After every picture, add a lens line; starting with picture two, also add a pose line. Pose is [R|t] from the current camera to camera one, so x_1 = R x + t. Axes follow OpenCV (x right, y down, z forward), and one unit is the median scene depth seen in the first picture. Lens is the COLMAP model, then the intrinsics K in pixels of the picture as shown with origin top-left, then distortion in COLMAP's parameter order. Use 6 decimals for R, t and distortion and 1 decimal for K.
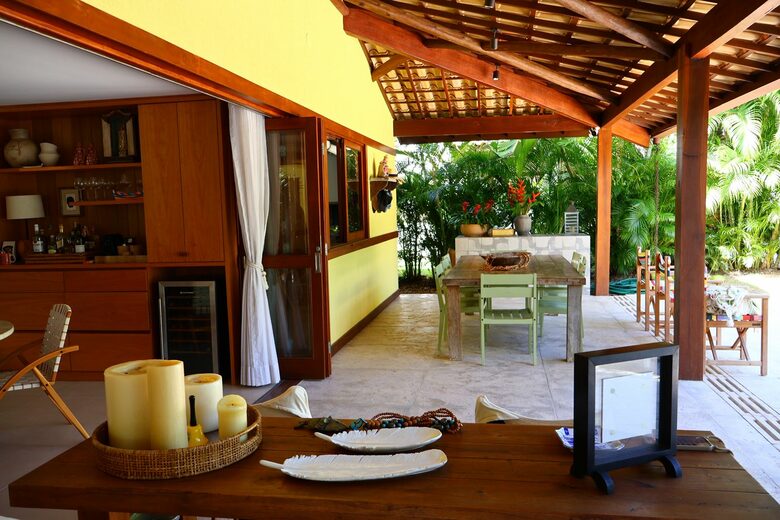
lens RADIAL K [[643.1, 0, 390.0], [0, 643.1, 260.0], [0, 0, 1]] dist [0.006872, 0.003485]
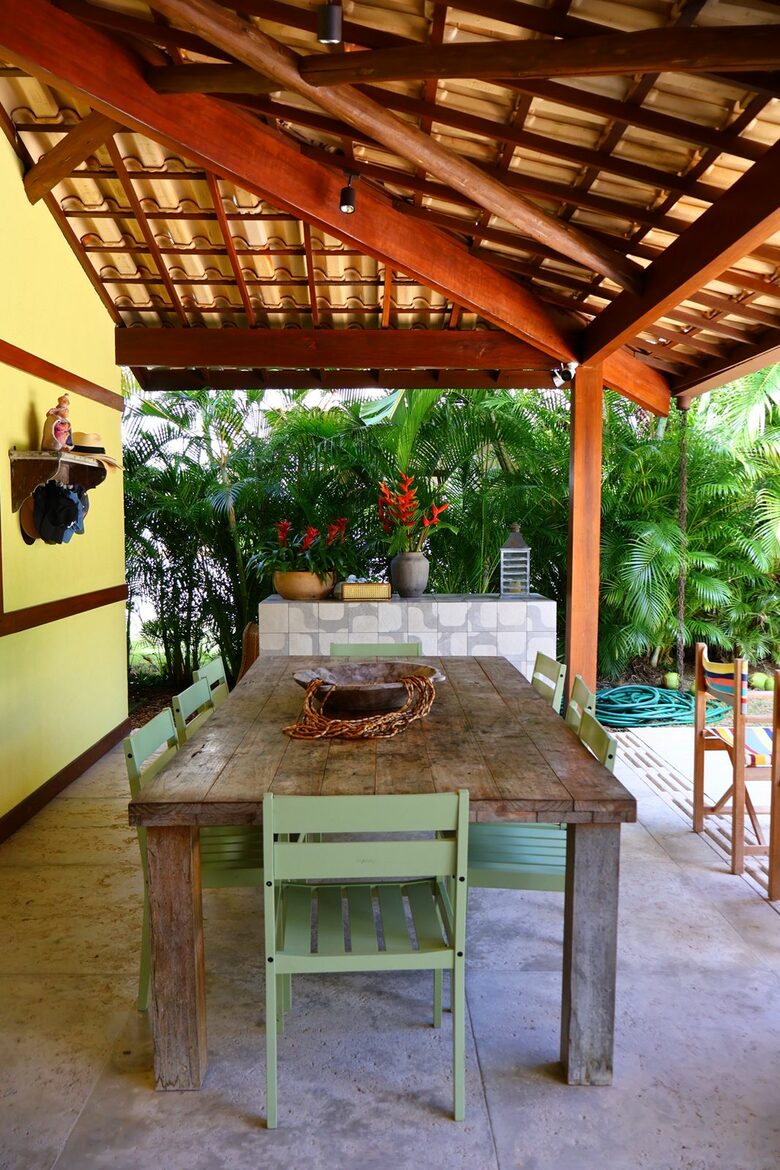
lens RADIAL K [[964.6, 0, 390.0], [0, 964.6, 585.0], [0, 0, 1]] dist [0.006872, 0.003485]
pose [[0.982632, 0.009614, 0.185317, 0.068095], [-0.005295, 0.999703, -0.023784, -0.031636], [-0.185490, 0.022389, 0.982391, 0.345426]]
